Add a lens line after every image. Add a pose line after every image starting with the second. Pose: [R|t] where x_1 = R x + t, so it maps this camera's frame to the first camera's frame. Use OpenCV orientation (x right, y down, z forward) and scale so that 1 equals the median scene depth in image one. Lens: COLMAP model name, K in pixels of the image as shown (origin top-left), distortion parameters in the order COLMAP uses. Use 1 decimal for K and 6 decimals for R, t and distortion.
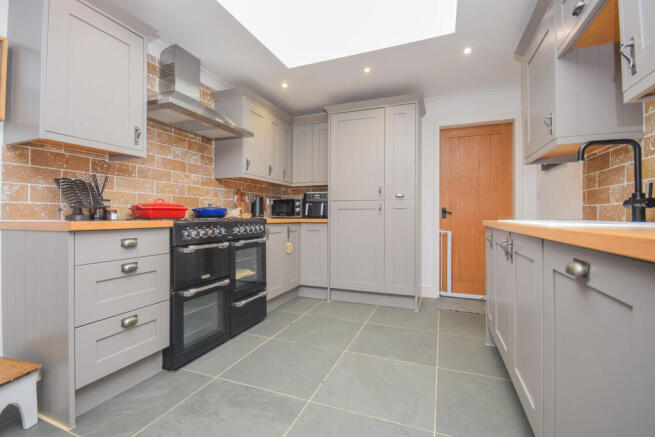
lens RADIAL K [[301.5, 0, 330.6], [0, 301.5, 214.5], [0, 0, 1]] dist [0.001852, -0.000096]
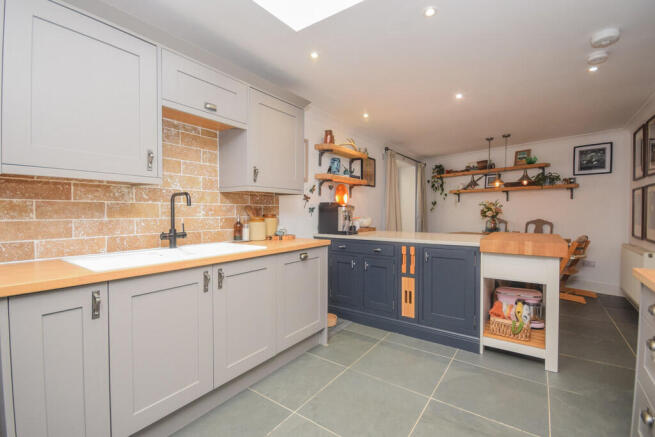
lens RADIAL K [[294.1, 0, 321.9], [0, 294.1, 218.1], [0, 0, 1]] dist [-0.004763, -0.001755]
pose [[-0.963821, -0.009869, 0.266367, -0.046493], [-0.005018, 0.999809, 0.018888, -0.067473], [-0.266503, 0.016868, -0.963686, 0.942183]]
